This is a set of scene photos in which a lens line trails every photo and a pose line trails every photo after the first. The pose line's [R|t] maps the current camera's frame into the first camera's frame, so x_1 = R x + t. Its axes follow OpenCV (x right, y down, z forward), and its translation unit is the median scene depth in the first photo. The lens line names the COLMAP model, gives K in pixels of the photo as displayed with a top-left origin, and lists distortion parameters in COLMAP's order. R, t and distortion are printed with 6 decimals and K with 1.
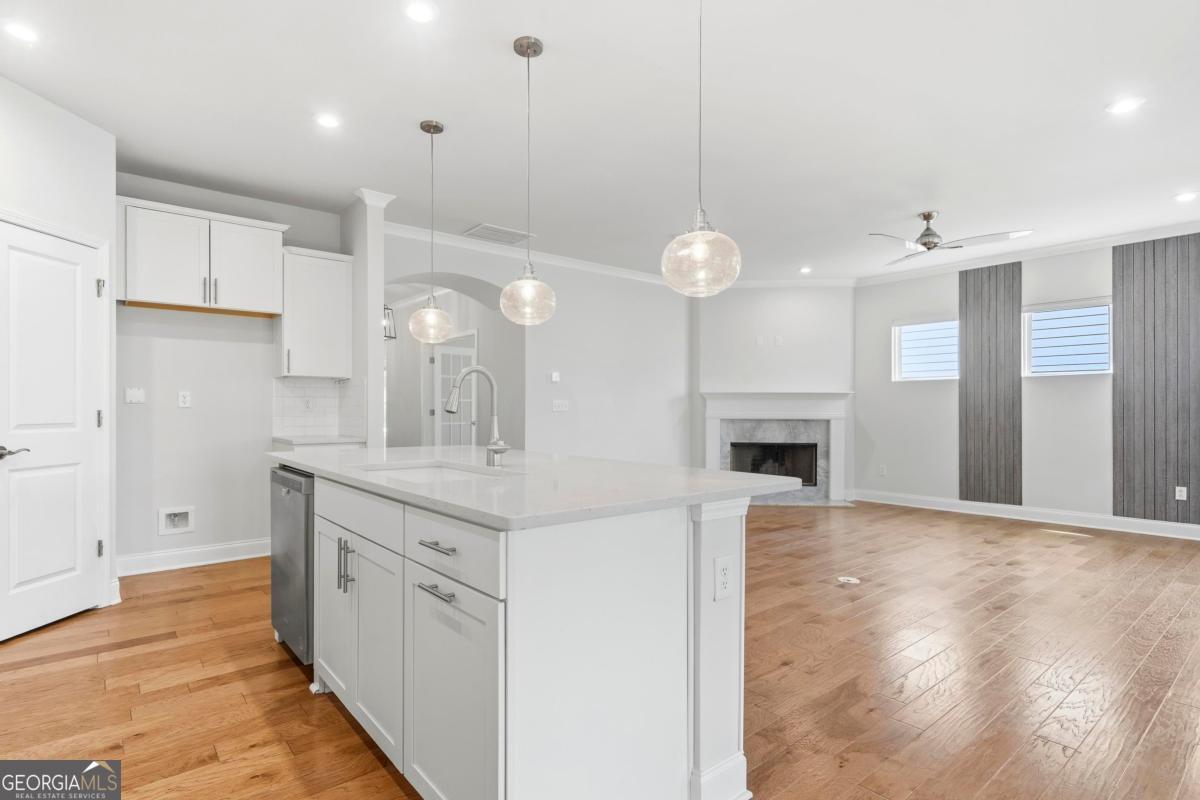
lens RADIAL K [[616.1, 0, 600.0], [0, 616.1, 400.0], [0, 0, 1]] dist [0.026032, 0.000492]
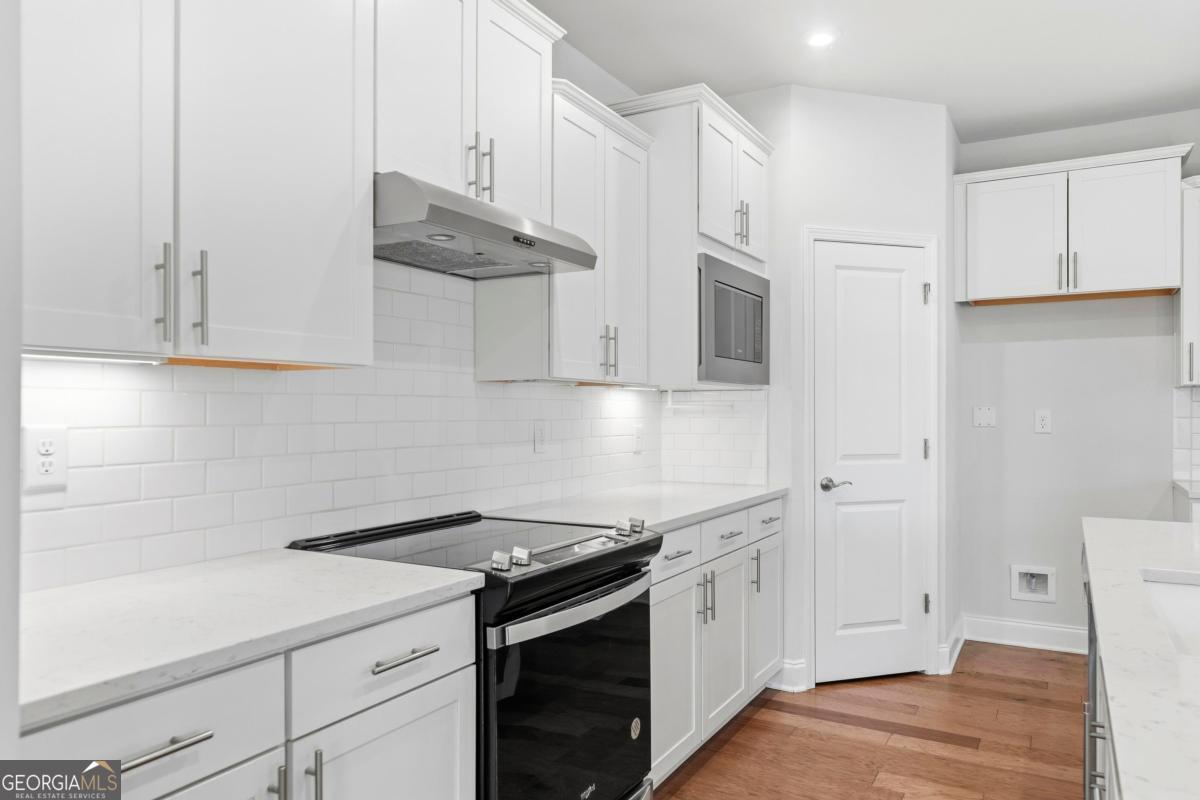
lens RADIAL K [[825.9, 0, 600.0], [0, 825.9, 400.0], [0, 0, 1]] dist [0.001647, -0.000657]
pose [[0.350933, -0.004555, -0.936389, 0.081337], [0.010972, 0.999940, -0.000752, -0.037175], [0.936336, -0.010010, 0.350962, 0.187753]]
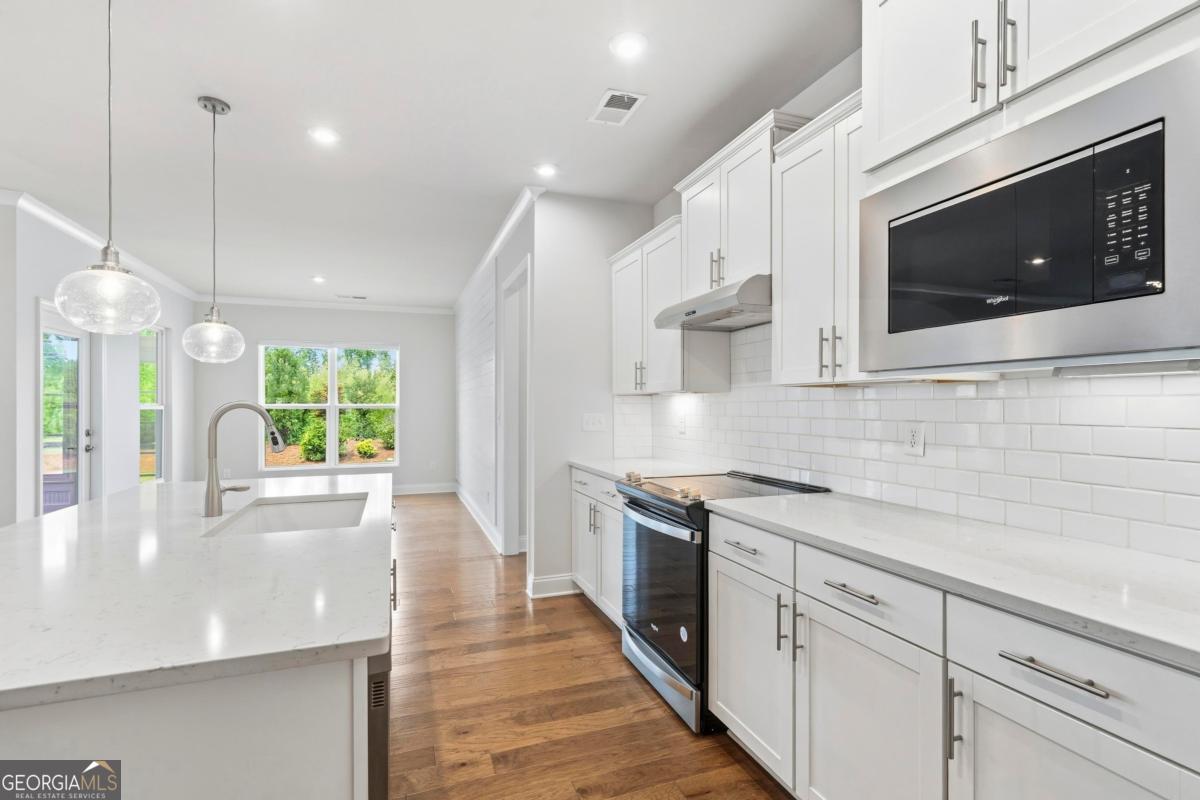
lens RADIAL K [[537.8, 0, 629.9], [0, 537.8, 406.6], [0, 0, 1]] dist [0.001103, 0.000105]
pose [[-0.961989, -0.003102, 0.273069, -0.594416], [-0.005630, 0.999948, -0.008472, -0.029292], [-0.273029, -0.009687, -0.961957, 1.000674]]
